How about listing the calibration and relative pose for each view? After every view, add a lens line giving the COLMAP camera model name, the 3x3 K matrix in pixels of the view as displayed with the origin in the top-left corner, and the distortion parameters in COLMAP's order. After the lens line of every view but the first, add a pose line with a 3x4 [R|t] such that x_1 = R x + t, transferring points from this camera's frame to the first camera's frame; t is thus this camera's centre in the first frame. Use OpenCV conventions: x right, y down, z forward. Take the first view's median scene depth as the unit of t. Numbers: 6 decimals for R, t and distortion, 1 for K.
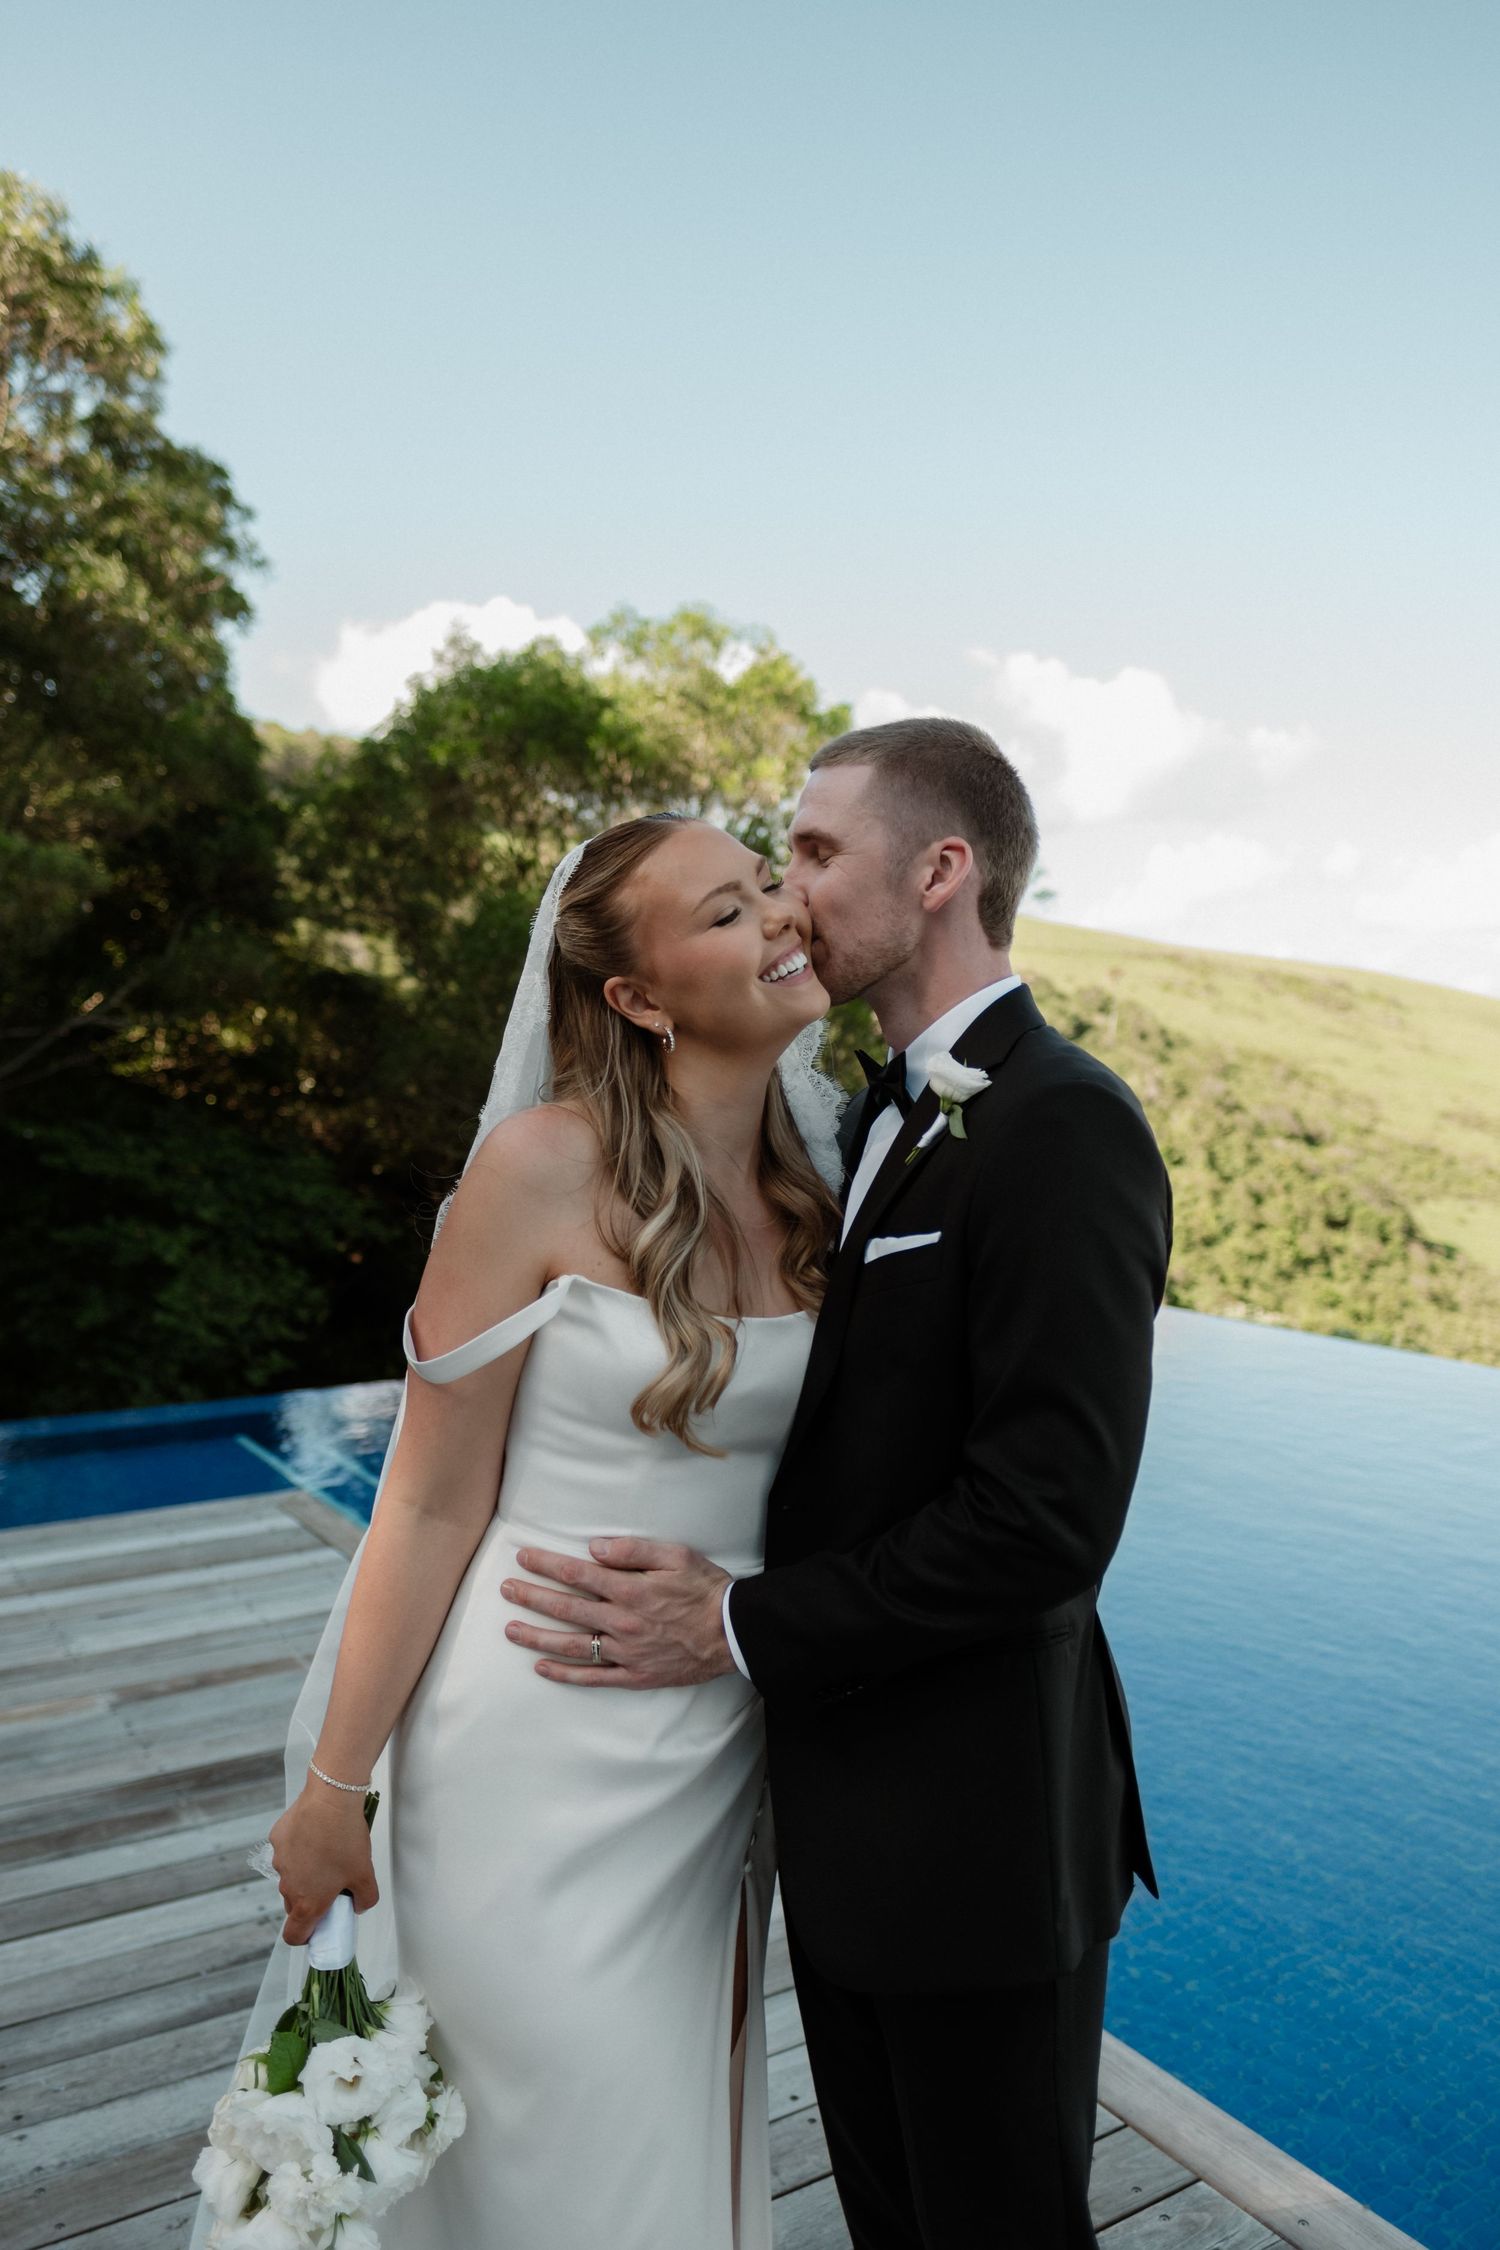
lens RADIAL K [[1644.6, 0, 680.5], [0, 1644.6, 1208.5], [0, 0, 1]] dist [-0.006161, 0.004870]
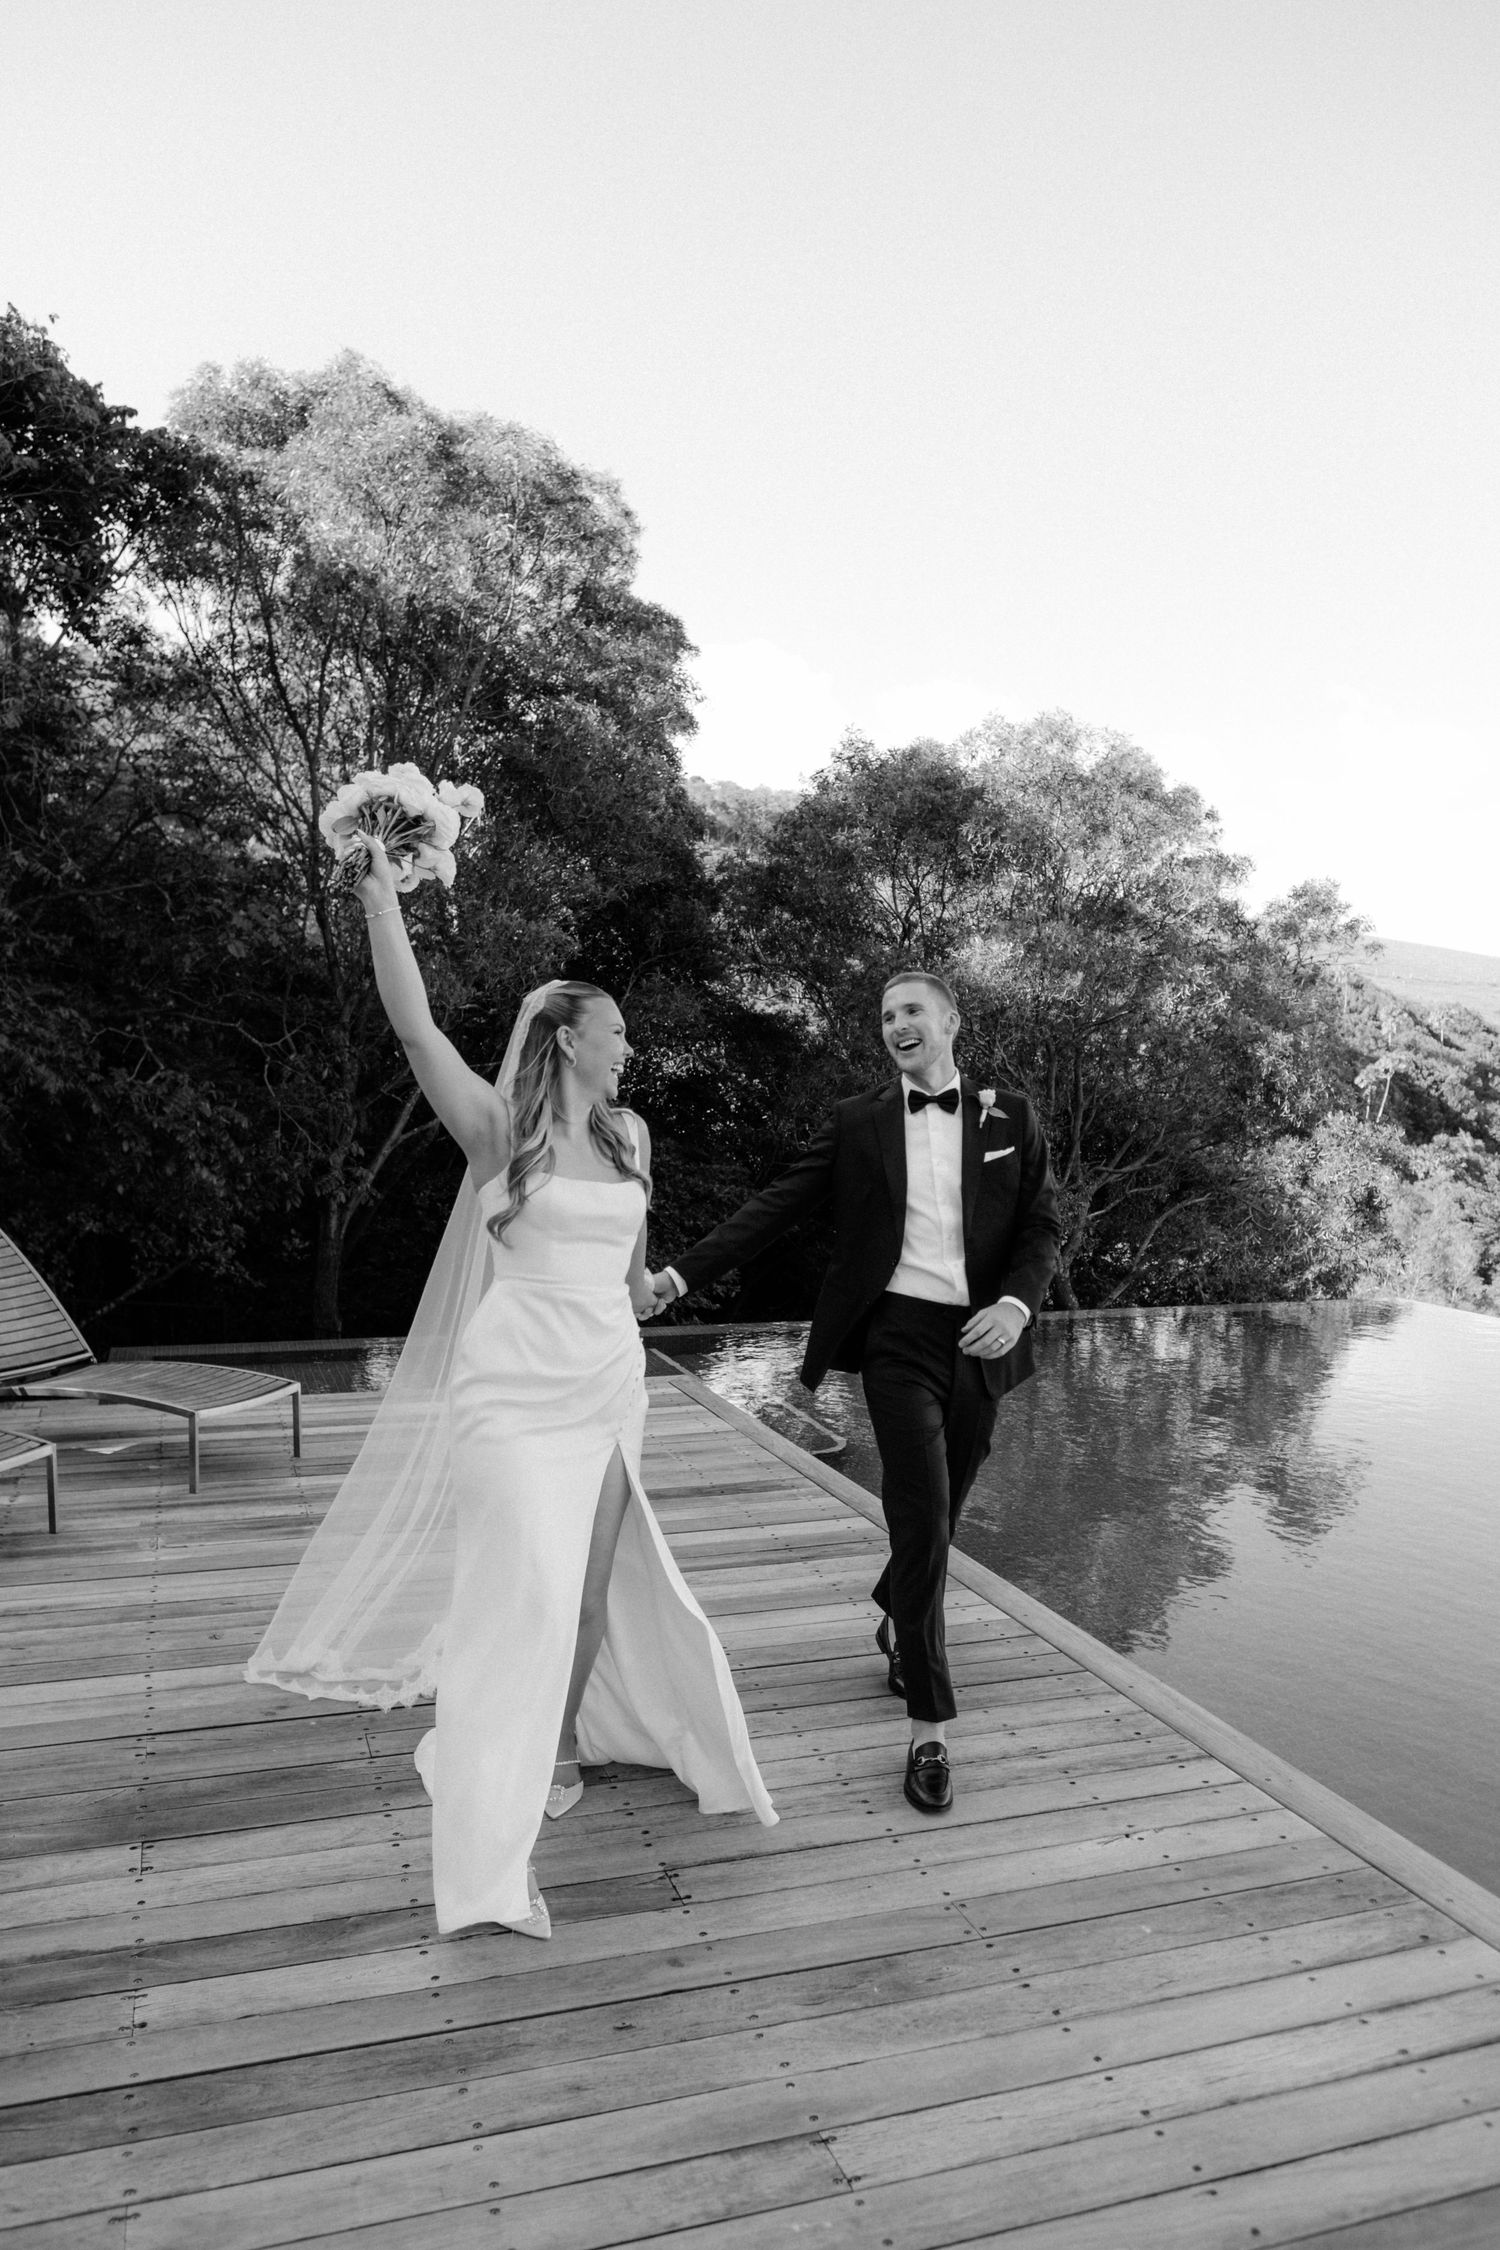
lens RADIAL K [[1554.9, 0, 768.8], [0, 1554.9, 1146.4], [0, 0, 1]] dist [-0.006741, -0.005023]
pose [[0.977472, 0.017106, -0.210370, 0.049702], [-0.028218, 0.998354, -0.049933, 0.013546], [0.209169, 0.054745, 0.976346, -0.133508]]
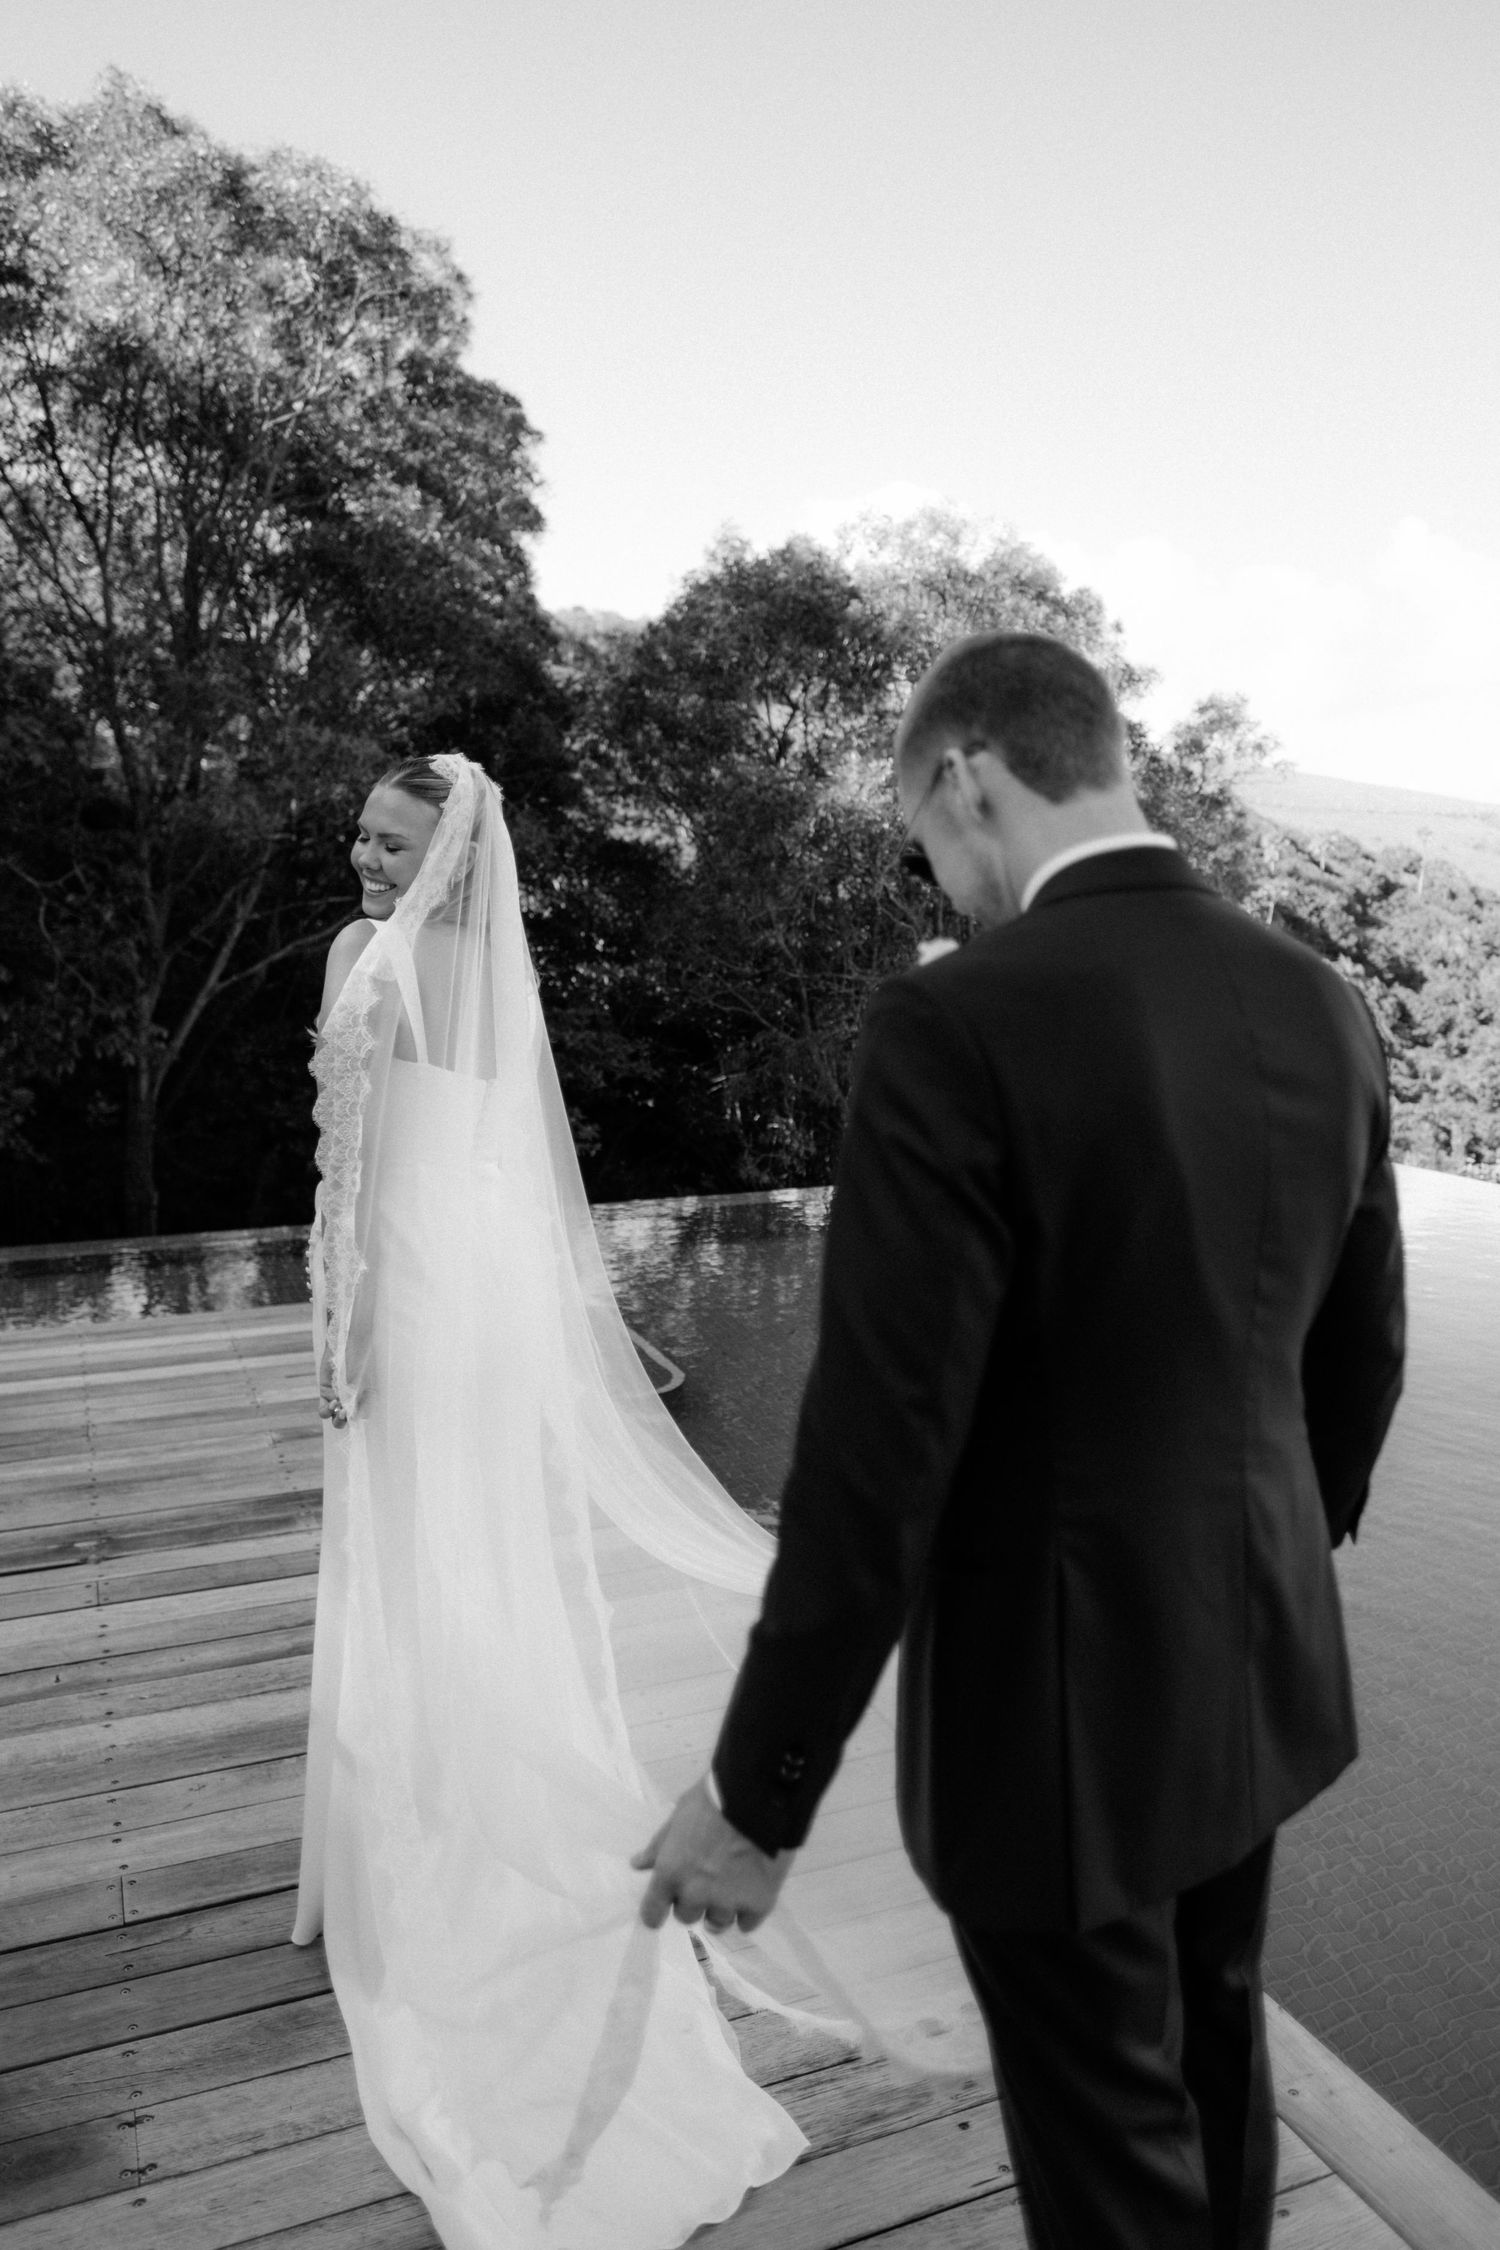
lens RADIAL K [[1554.9, 0, 766.3], [0, 1554.9, 1051.3], [0, 0, 1]] dist [-0.006741, -0.005023]
pose [[0.989531, 0.007562, -0.144123, 0.048340], [-0.008561, 0.999943, -0.006317, 0.003389], [0.144067, 0.007484, 0.989540, -0.027340]]
